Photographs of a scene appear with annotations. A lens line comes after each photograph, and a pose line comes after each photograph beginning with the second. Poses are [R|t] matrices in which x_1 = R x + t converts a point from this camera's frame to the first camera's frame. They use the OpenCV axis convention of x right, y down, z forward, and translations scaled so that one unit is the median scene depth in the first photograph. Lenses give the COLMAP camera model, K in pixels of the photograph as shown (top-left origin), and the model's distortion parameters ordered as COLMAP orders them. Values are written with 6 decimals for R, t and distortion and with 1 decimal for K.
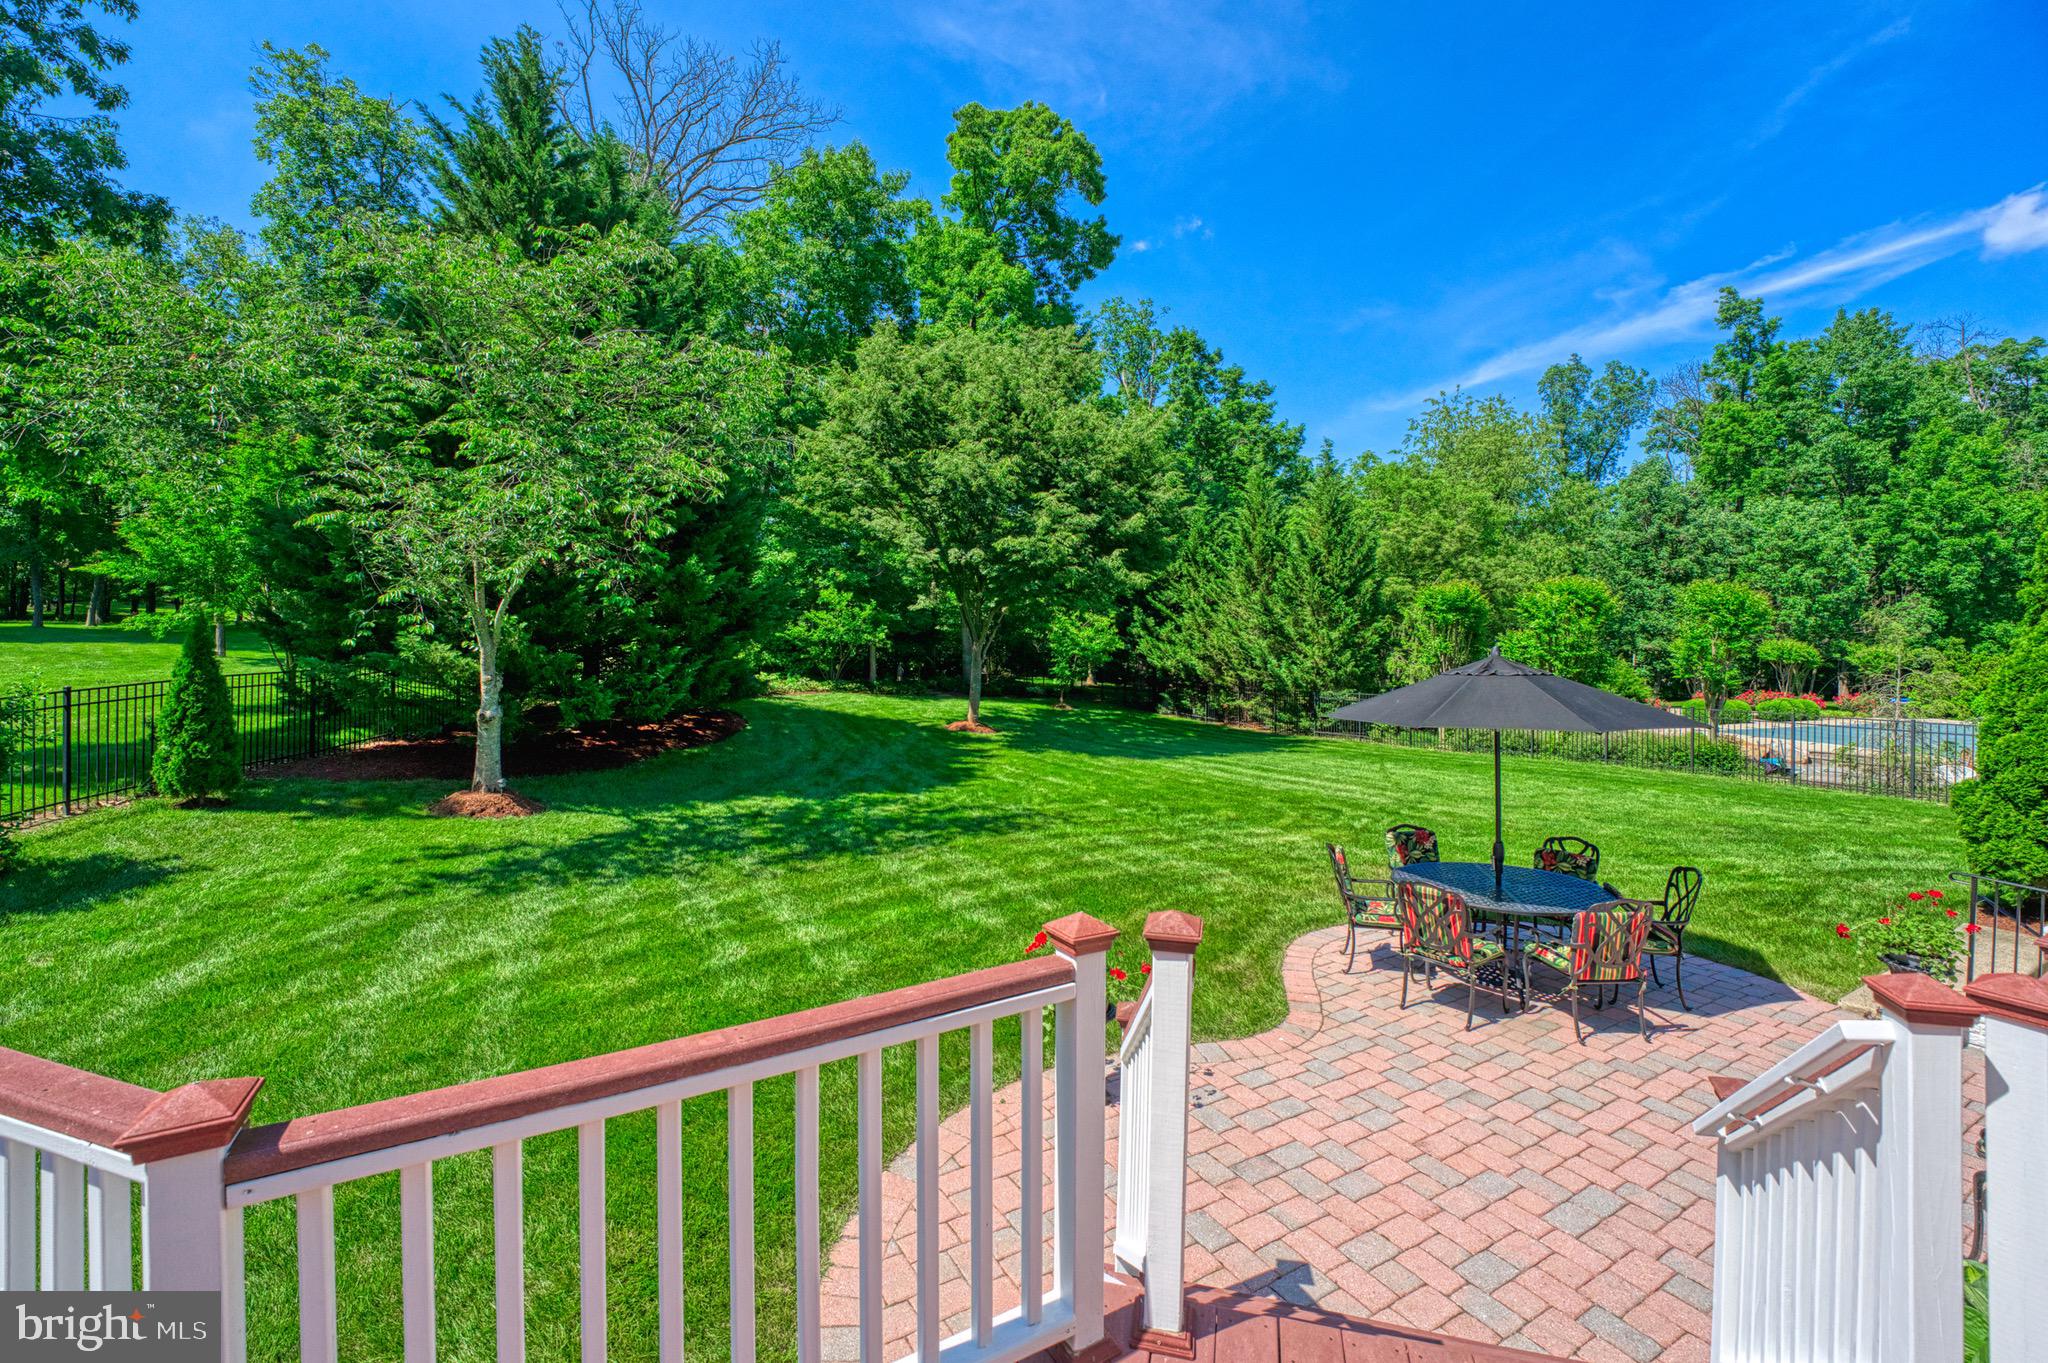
lens RADIAL K [[843.5, 0, 1016.8], [0, 843.5, 616.3], [0, 0, 1]] dist [-0.027911, 0.000152]
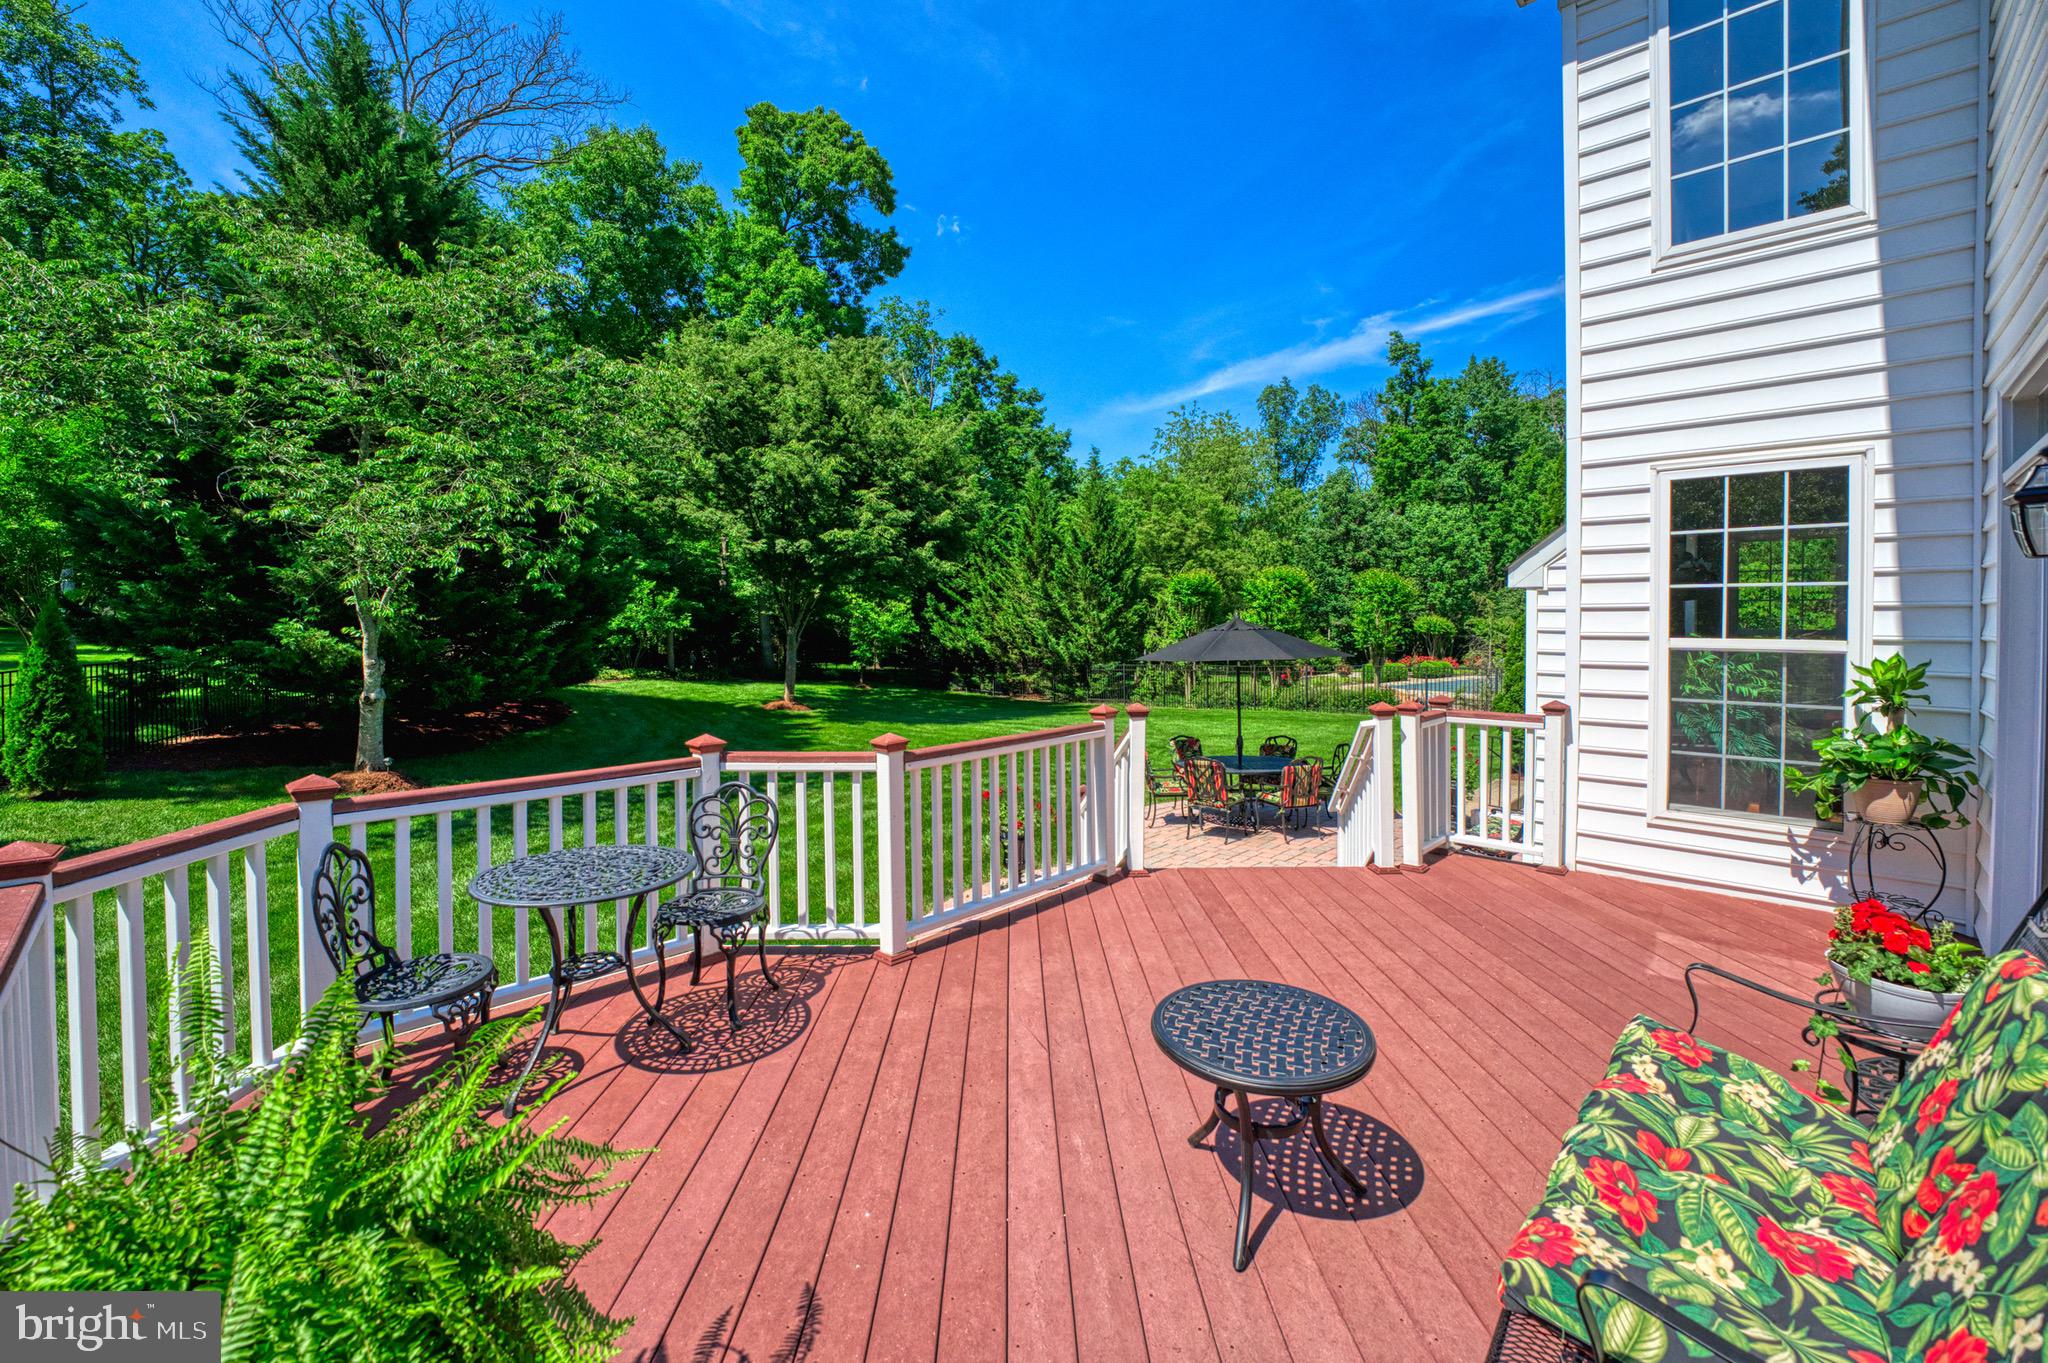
lens RADIAL K [[843.5, 0, 1016.8], [0, 843.5, 616.3], [0, 0, 1]] dist [-0.027911, 0.000152]
pose [[0.960837, -0.013408, 0.276790, -0.052036], [0.009620, 0.999841, 0.015038, 0.003305], [-0.276948, -0.011786, 0.960813, -0.080324]]
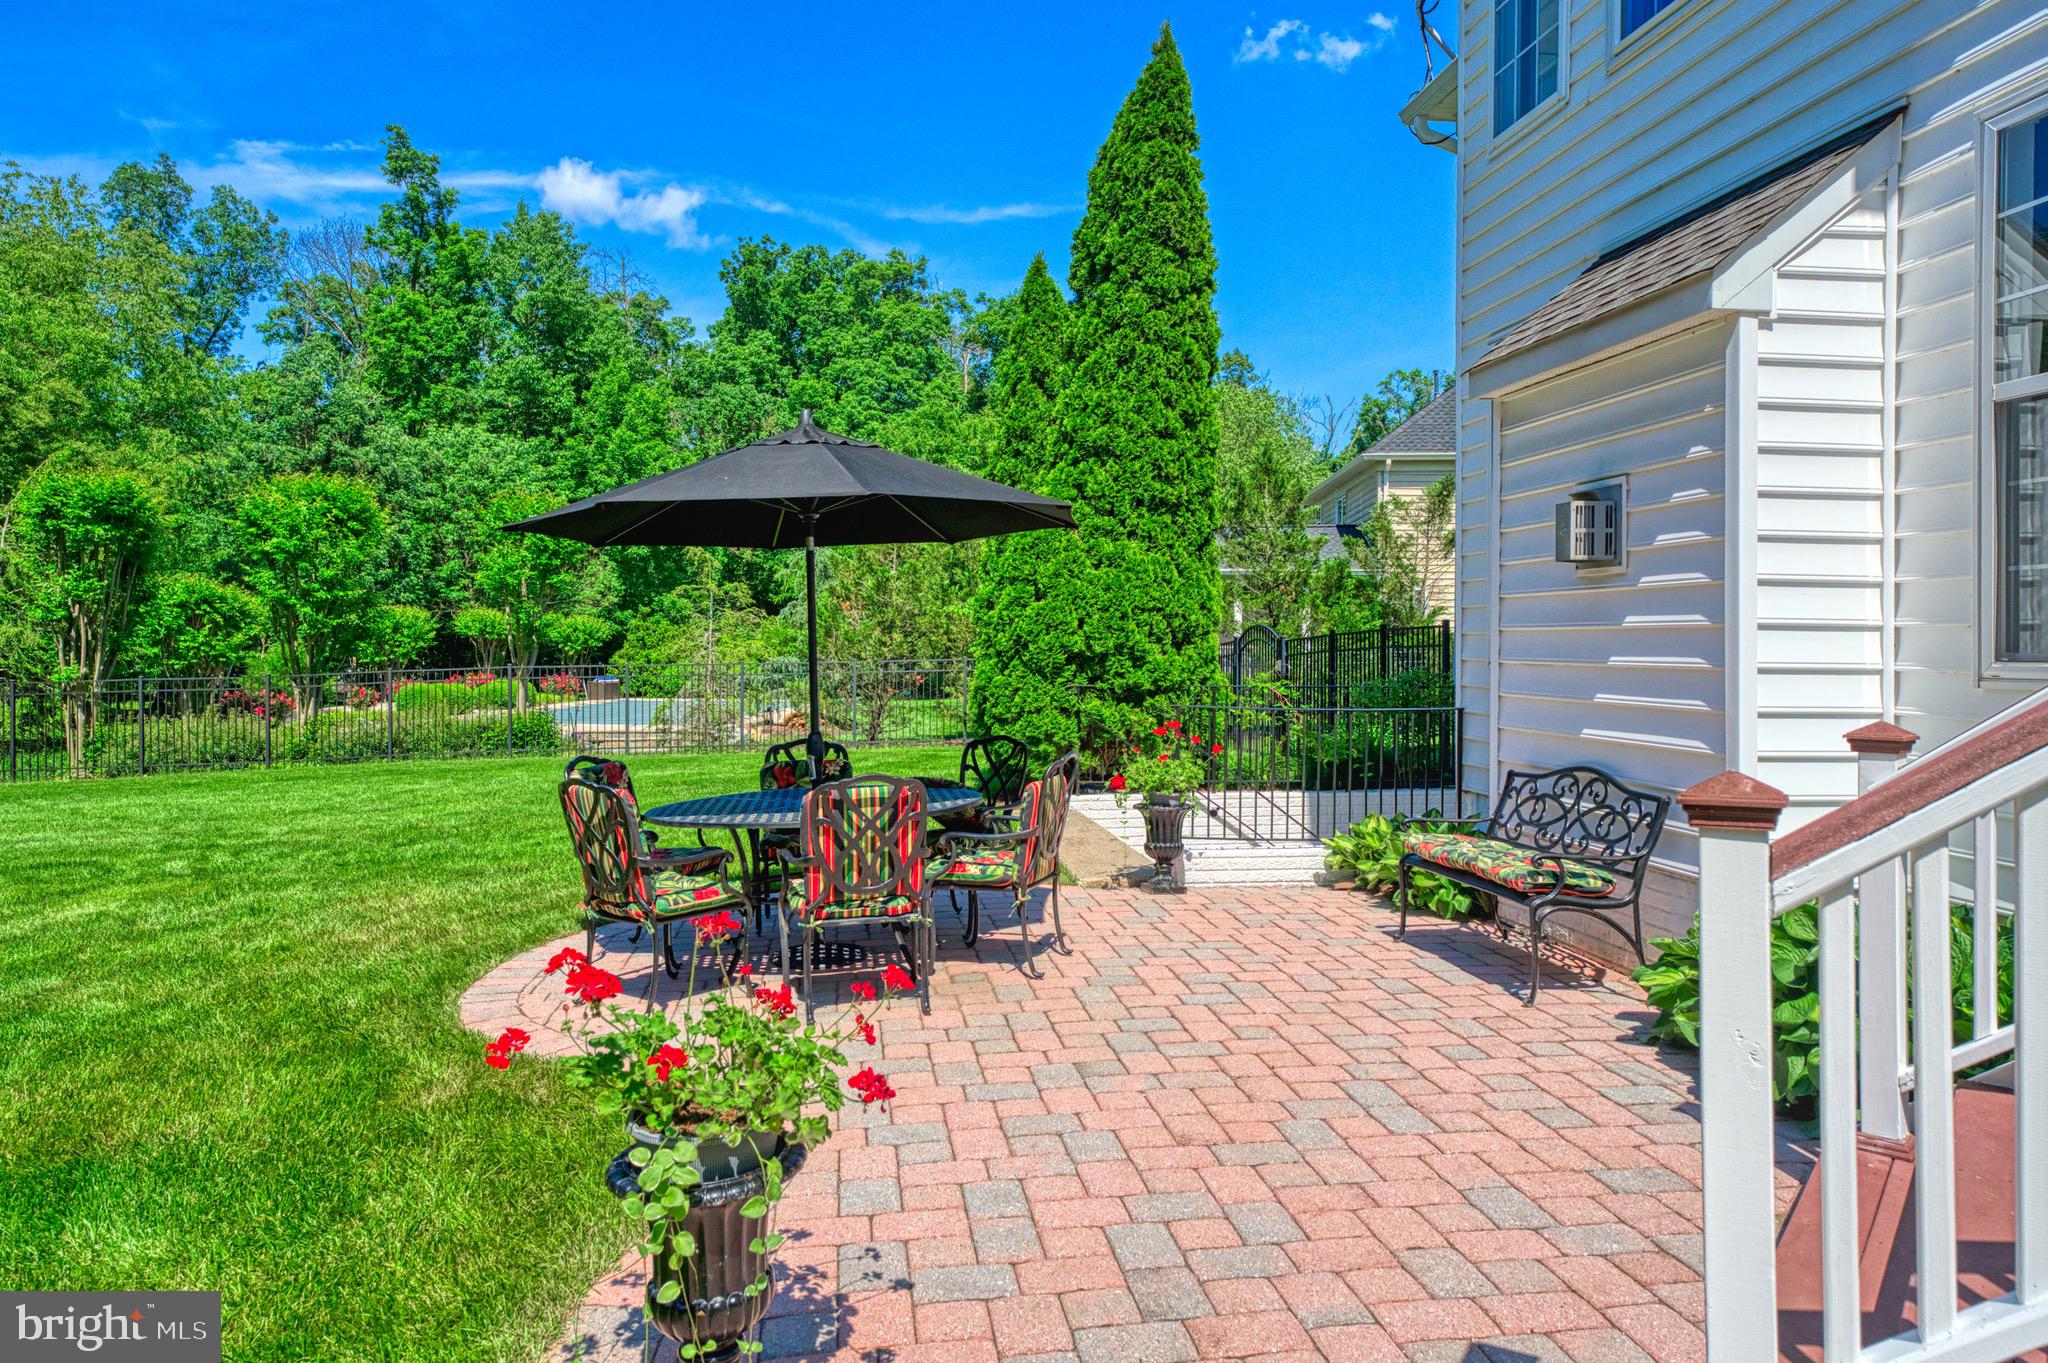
lens RADIAL K [[1332.1, 0, 1018.5], [0, 1332.1, 636.4], [0, 0, 1]] dist [0.019738, -0.000154]
pose [[0.363499, -0.010085, 0.931540, -0.051812], [-0.009280, 0.999853, 0.014446, 0.036595], [-0.931548, -0.013896, 0.363352, 0.101068]]
